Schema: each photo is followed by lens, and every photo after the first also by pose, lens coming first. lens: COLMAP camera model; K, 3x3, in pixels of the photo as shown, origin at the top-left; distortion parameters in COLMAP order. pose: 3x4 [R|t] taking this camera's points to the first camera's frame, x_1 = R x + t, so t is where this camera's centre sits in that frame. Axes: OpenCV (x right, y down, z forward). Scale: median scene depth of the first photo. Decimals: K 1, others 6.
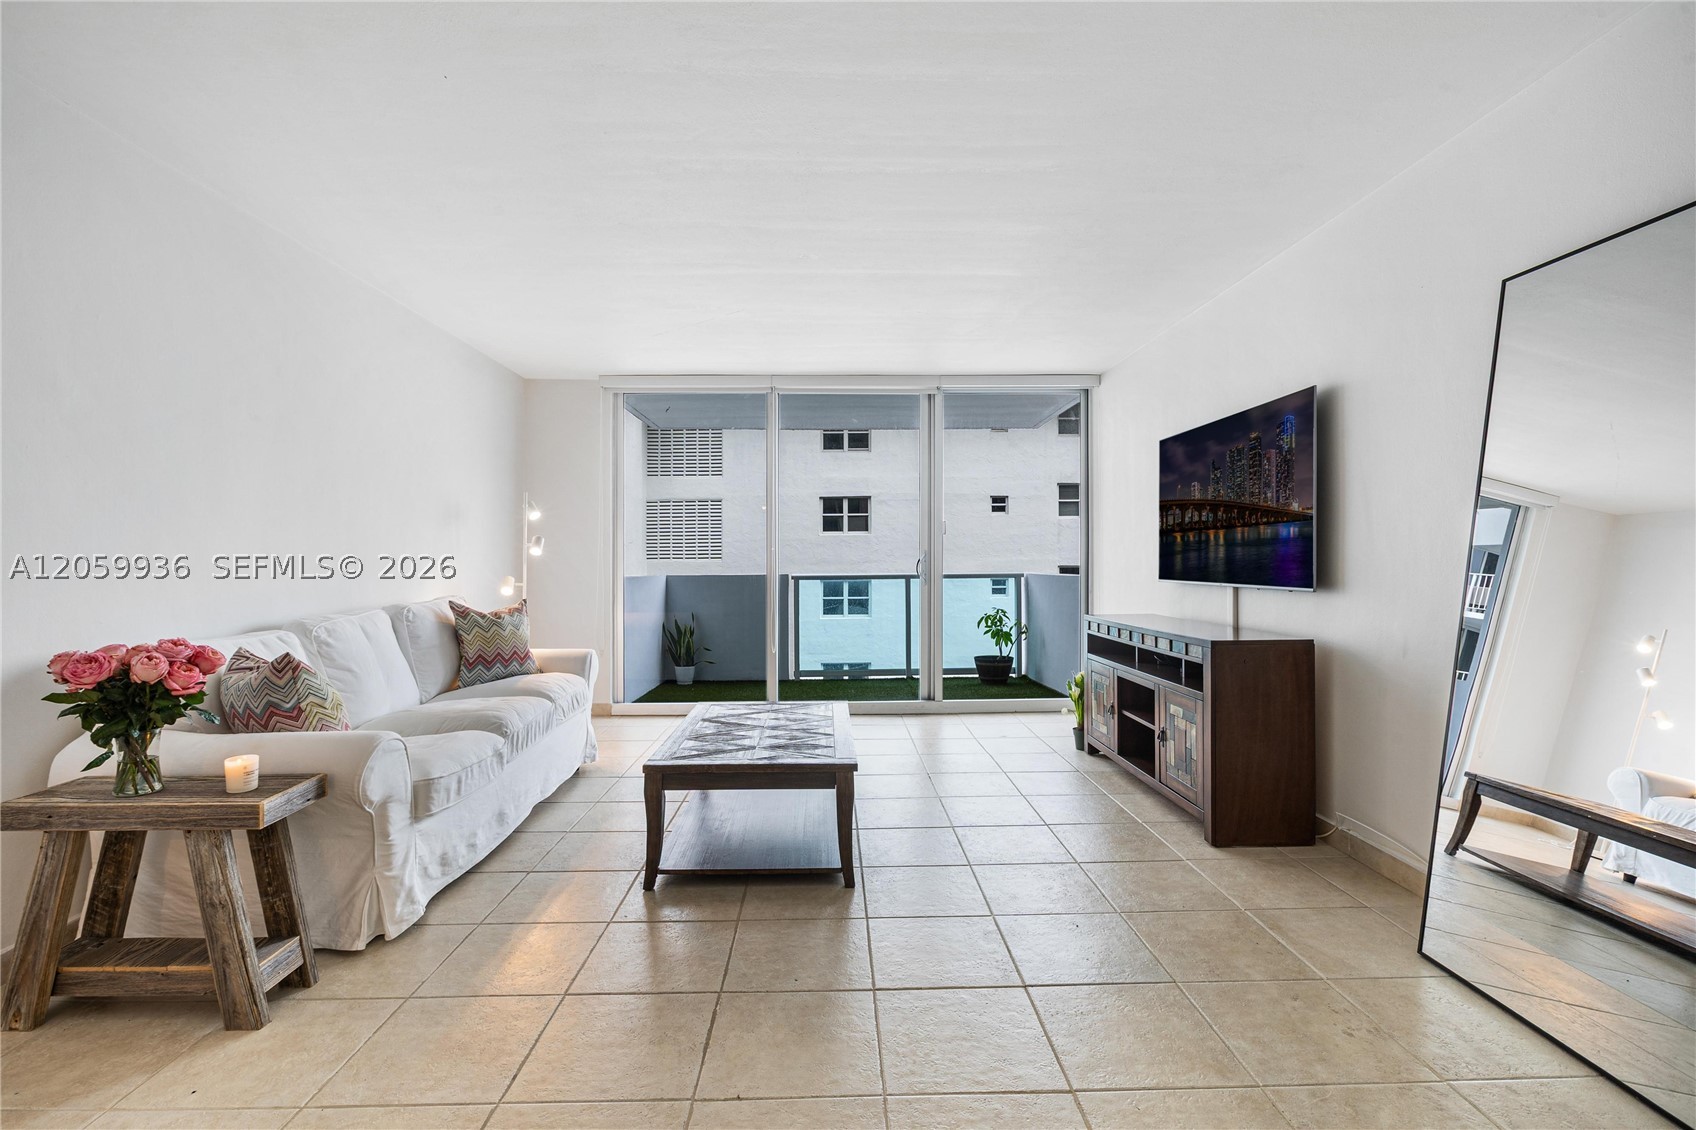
lens RADIAL K [[765.5, 0, 855.7], [0, 765.5, 562.8], [0, 0, 1]] dist [-0.007581, -0.002424]
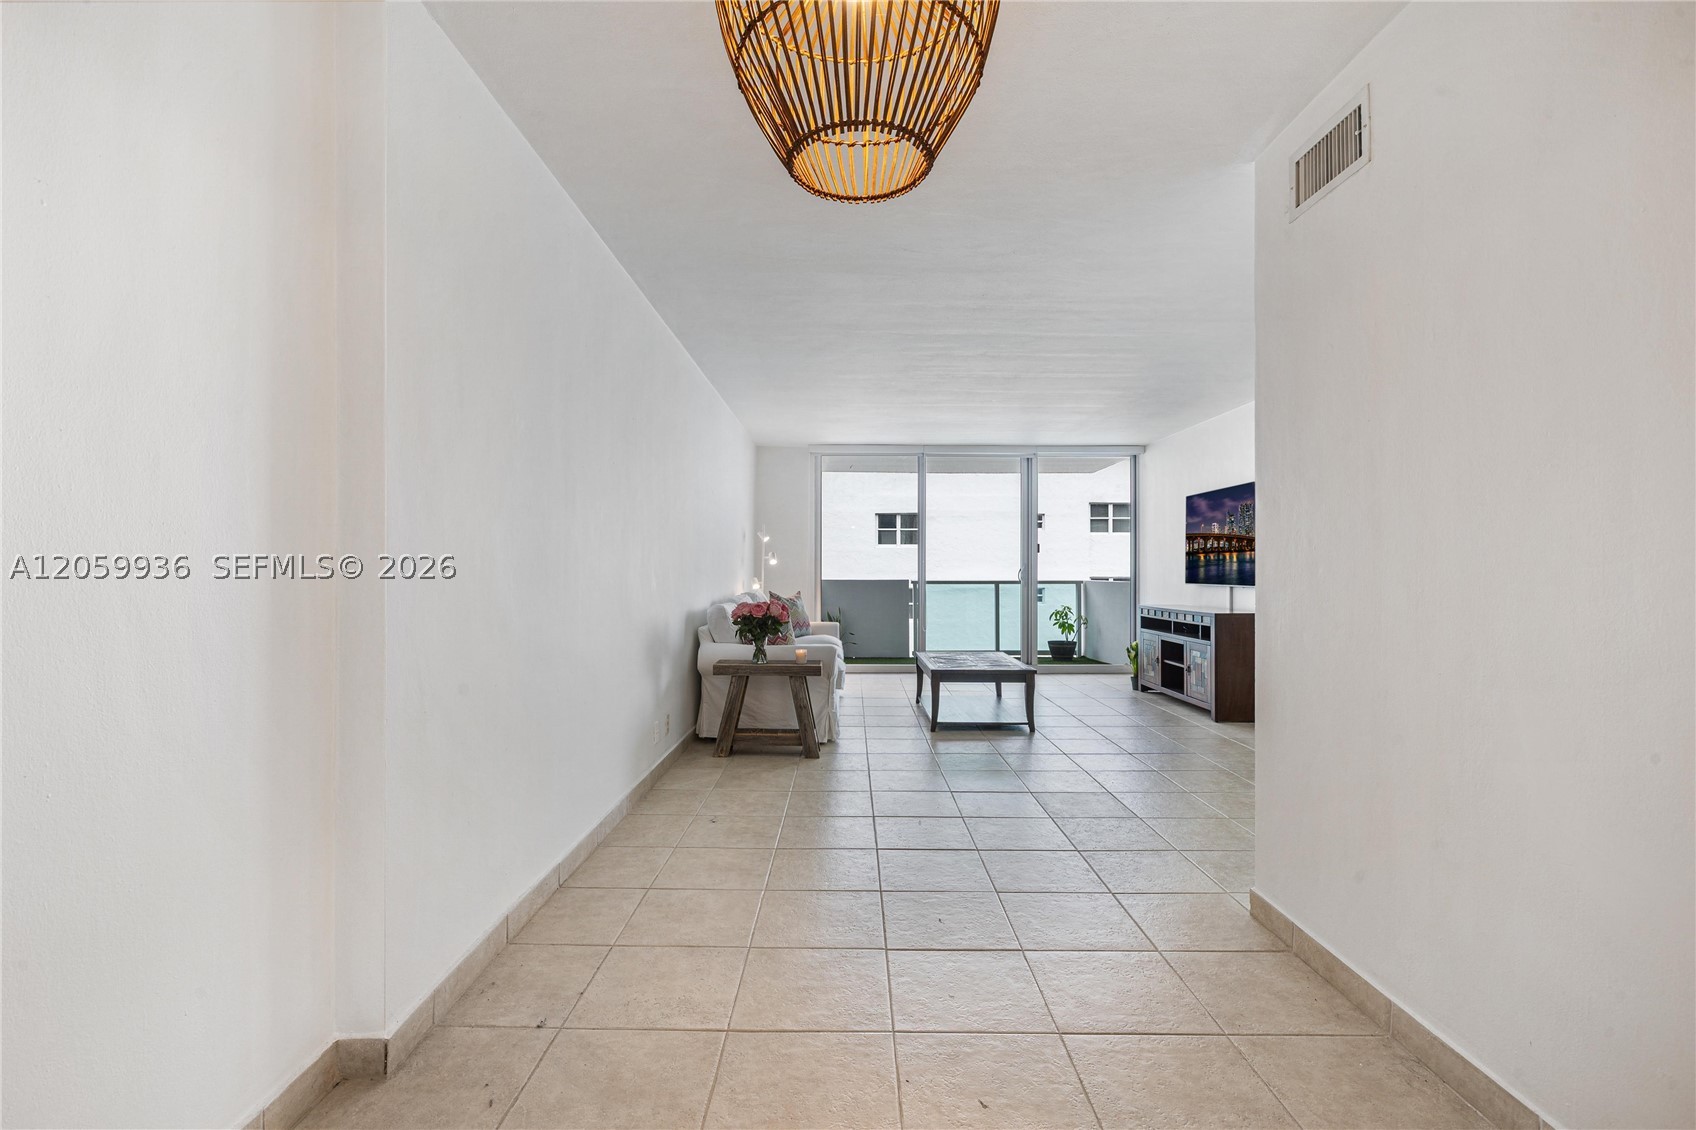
lens RADIAL K [[765.5, 0, 857.0], [0, 765.5, 562.3], [0, 0, 1]] dist [-0.007581, -0.002424]
pose [[0.999681, 0.007966, -0.023961, -0.323078], [-0.008307, 0.999865, -0.014190, 0.008765], [0.023844, 0.014384, 0.999612, -0.785178]]
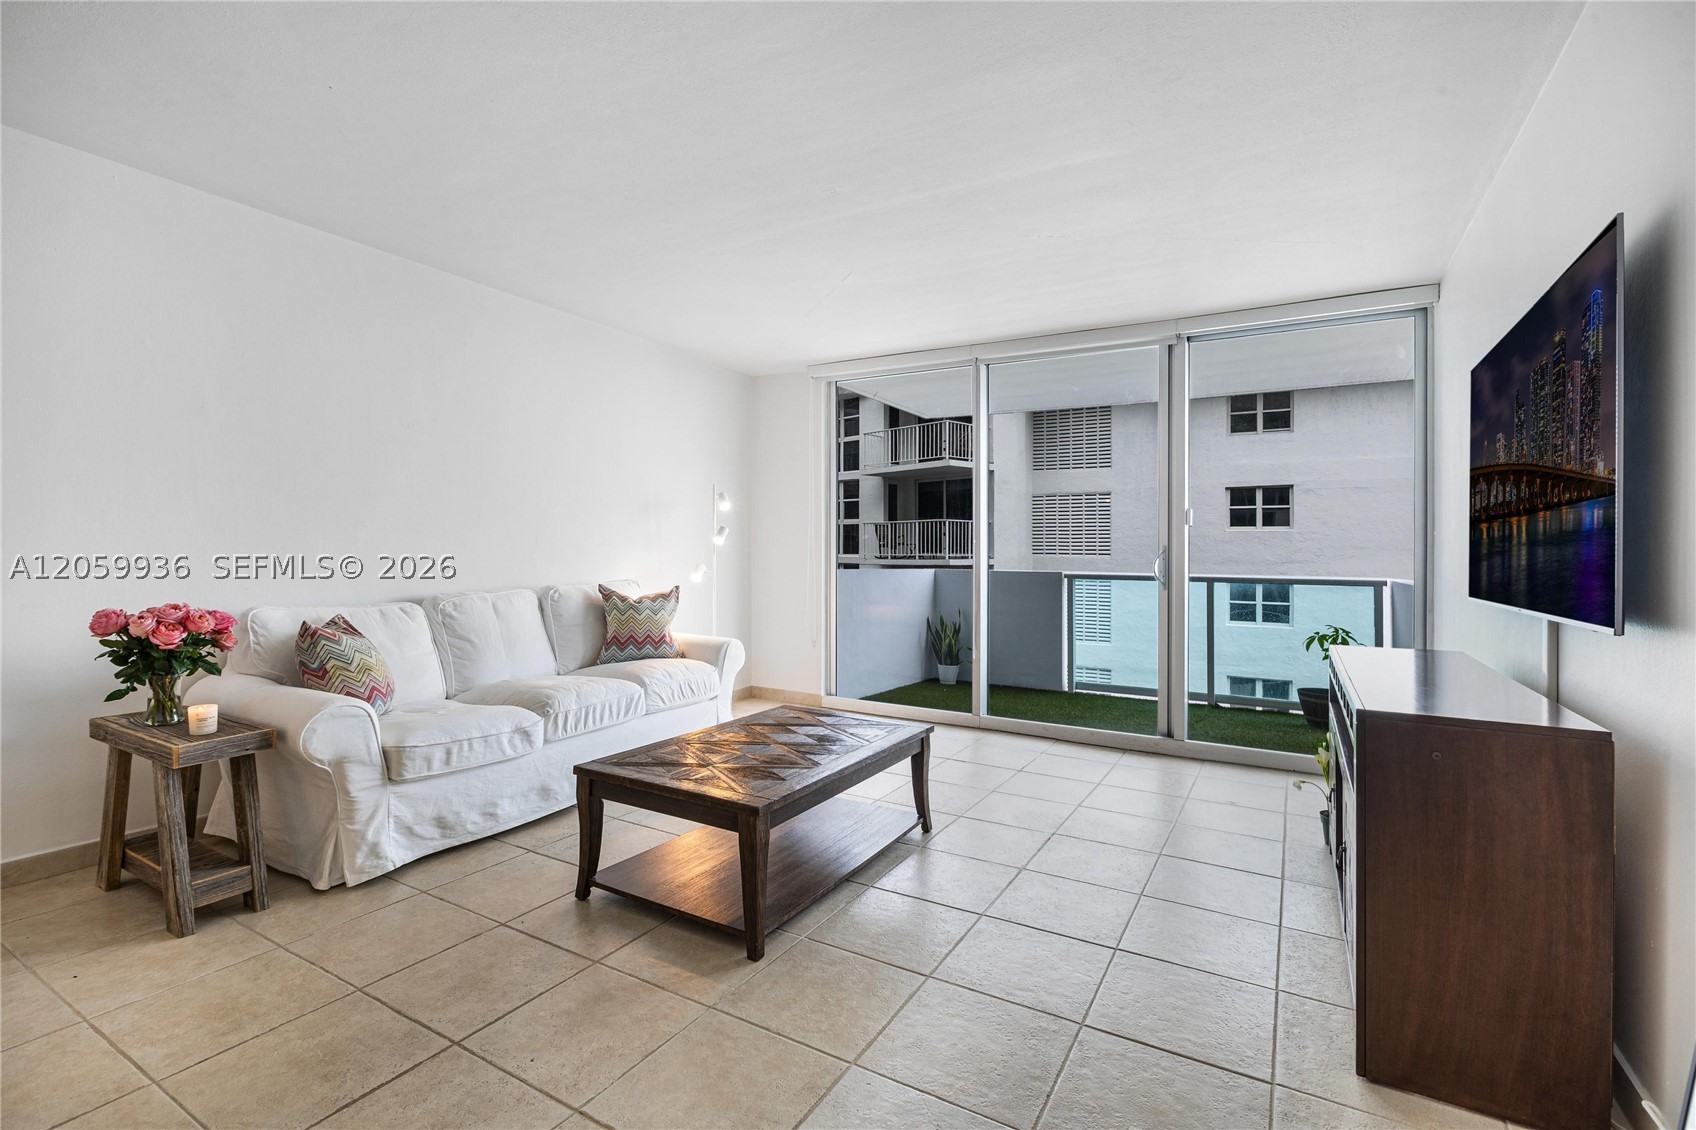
lens RADIAL K [[765.5, 0, 866.1], [0, 765.5, 562.1], [0, 0, 1]] dist [-0.007581, -0.002424]
pose [[0.855577, 0.027241, -0.516959, 0.373074], [-0.024670, 0.999625, 0.011846, -0.004274], [0.517088, 0.002618, 0.855928, 0.281368]]
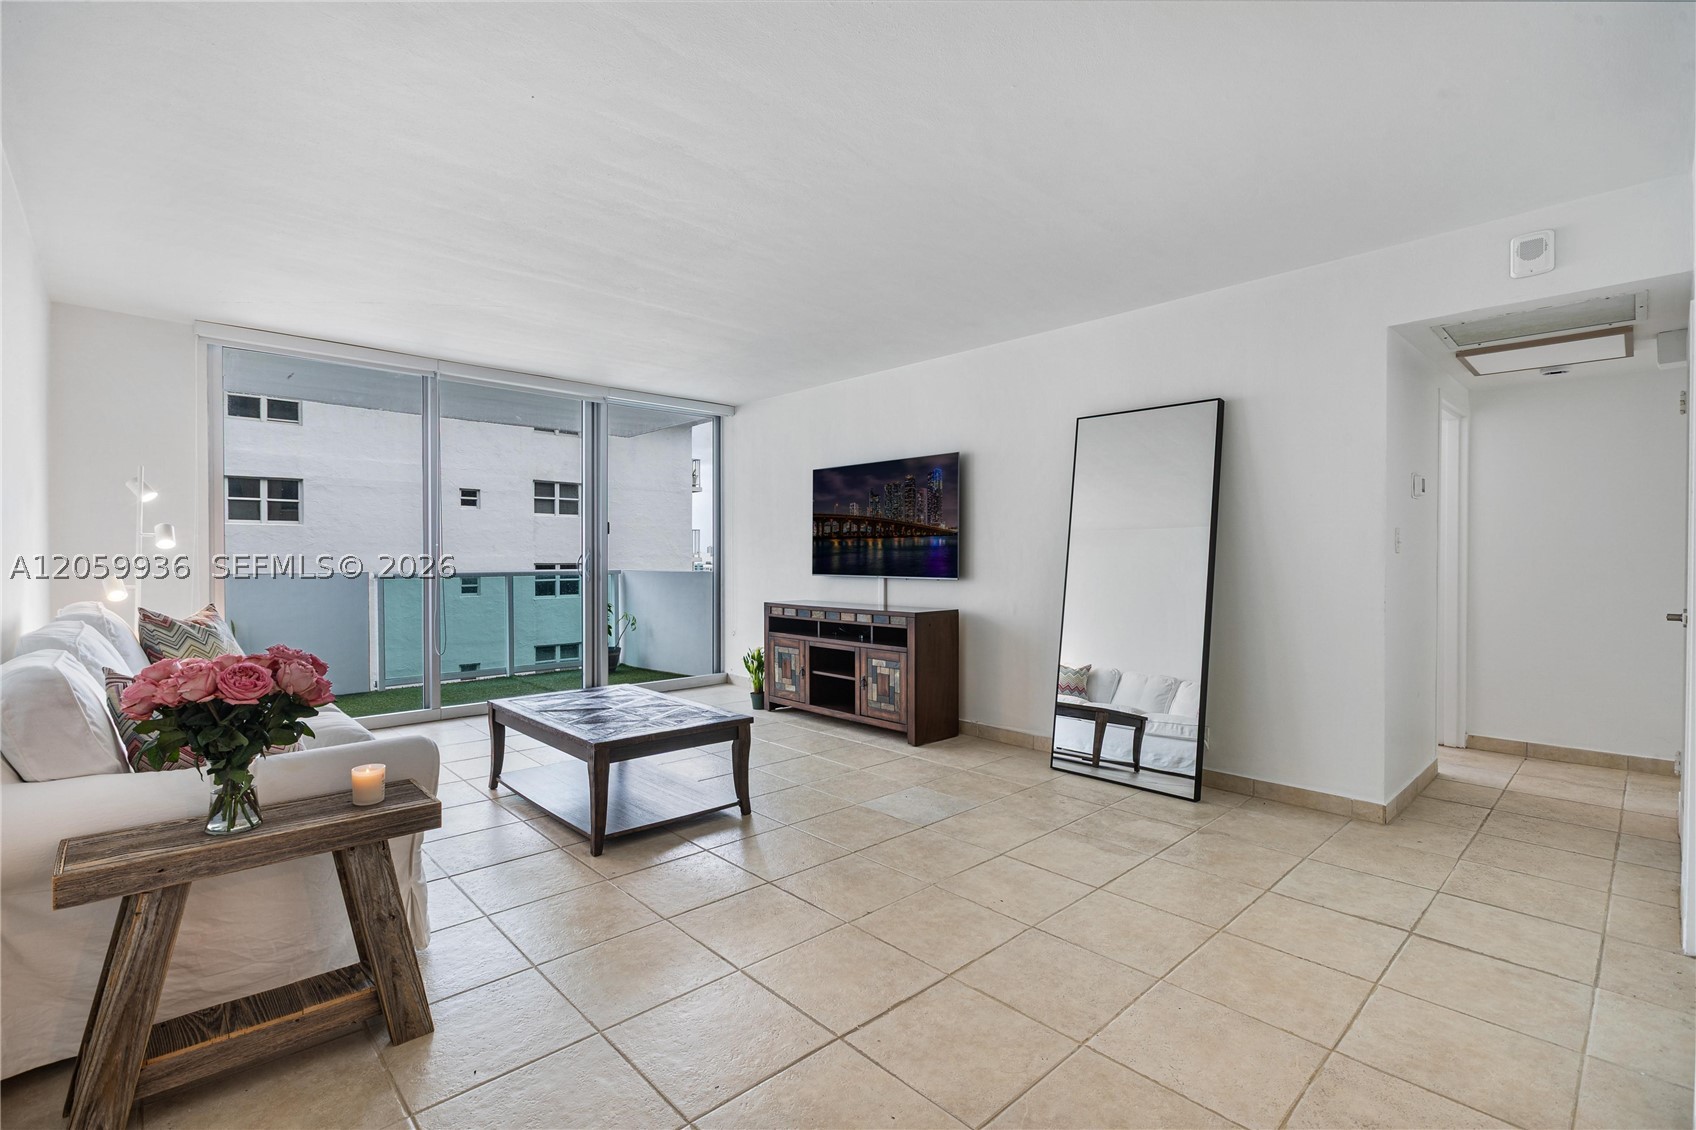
lens RADIAL K [[765.5, 0, 847.6], [0, 765.5, 558.9], [0, 0, 1]] dist [-0.007581, -0.002424]
pose [[0.751315, 0.003356, 0.659935, -0.555527], [-0.002383, 0.999994, -0.002372, -0.001207], [-0.659940, 0.000209, 0.751319, -0.057519]]
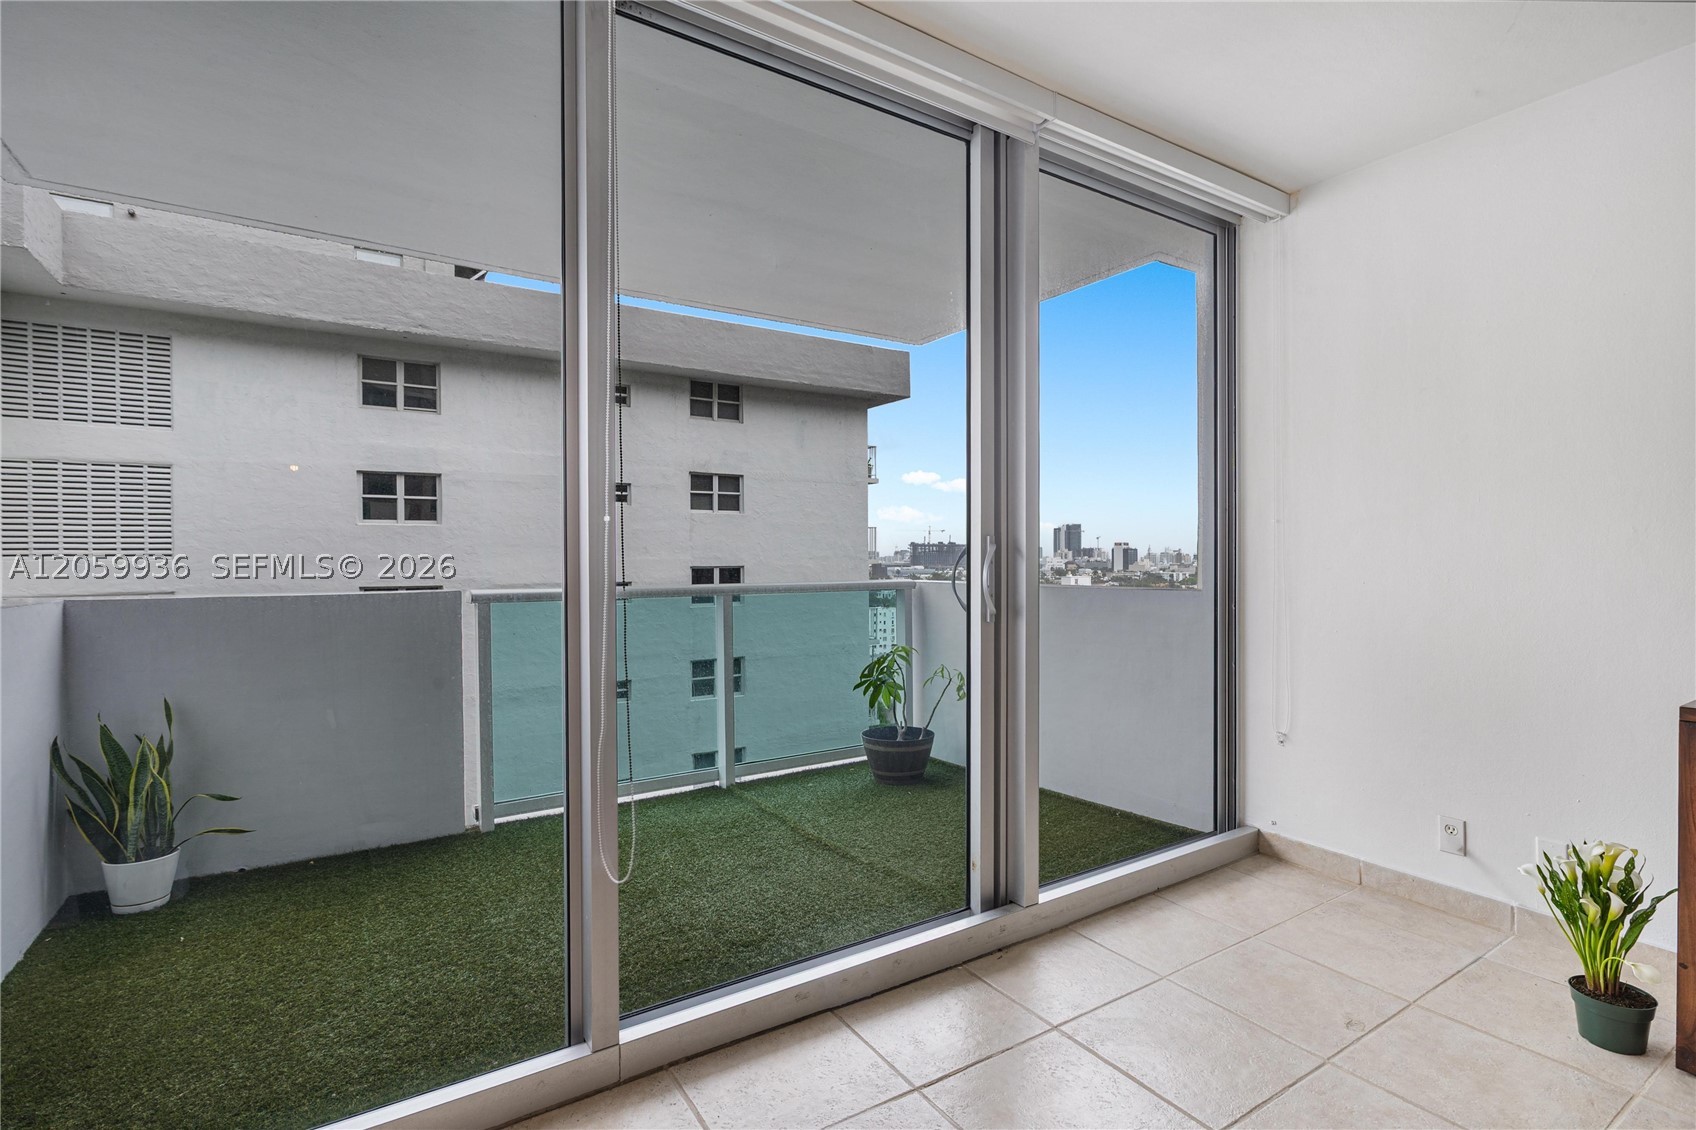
lens RADIAL K [[765.5, 0, 878.2], [0, 765.5, 563.5], [0, 0, 1]] dist [-0.007581, -0.002424]
pose [[0.829280, -0.005542, 0.558805, -0.290782], [0.005858, 0.999982, 0.001224, 0.002511], [-0.558802, 0.002259, 0.829298, 1.109771]]
